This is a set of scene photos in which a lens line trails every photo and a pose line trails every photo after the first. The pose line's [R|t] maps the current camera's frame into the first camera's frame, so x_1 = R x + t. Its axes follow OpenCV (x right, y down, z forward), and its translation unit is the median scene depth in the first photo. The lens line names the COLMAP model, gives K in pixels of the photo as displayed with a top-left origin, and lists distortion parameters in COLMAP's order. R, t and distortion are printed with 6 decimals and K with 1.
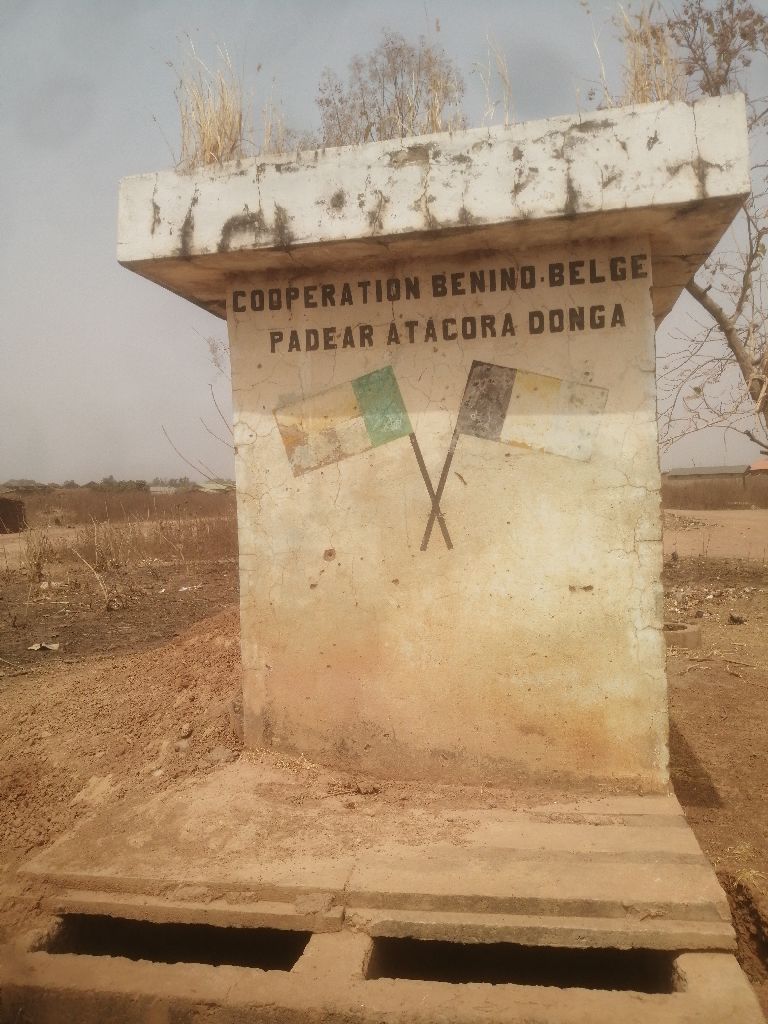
lens RADIAL K [[808.3, 0, 384.0], [0, 808.3, 512.0], [0, 0, 1]] dist [0.070461, -0.147356]
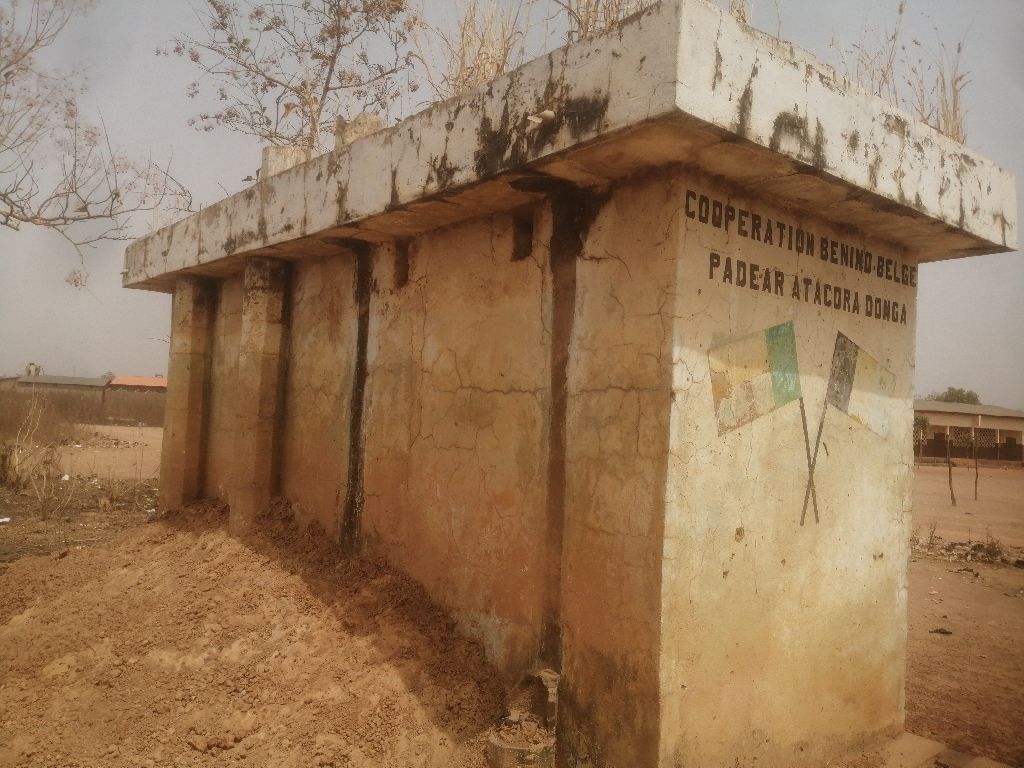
lens RADIAL K [[808.3, 0, 512.8], [0, 808.3, 381.2], [0, 0, 1]] dist [0.070461, -0.147356]
pose [[0.620464, 0.097906, 0.778100, -0.877022], [-0.054021, 0.995156, -0.082141, -0.021331], [-0.782372, 0.008932, 0.622747, 0.667909]]
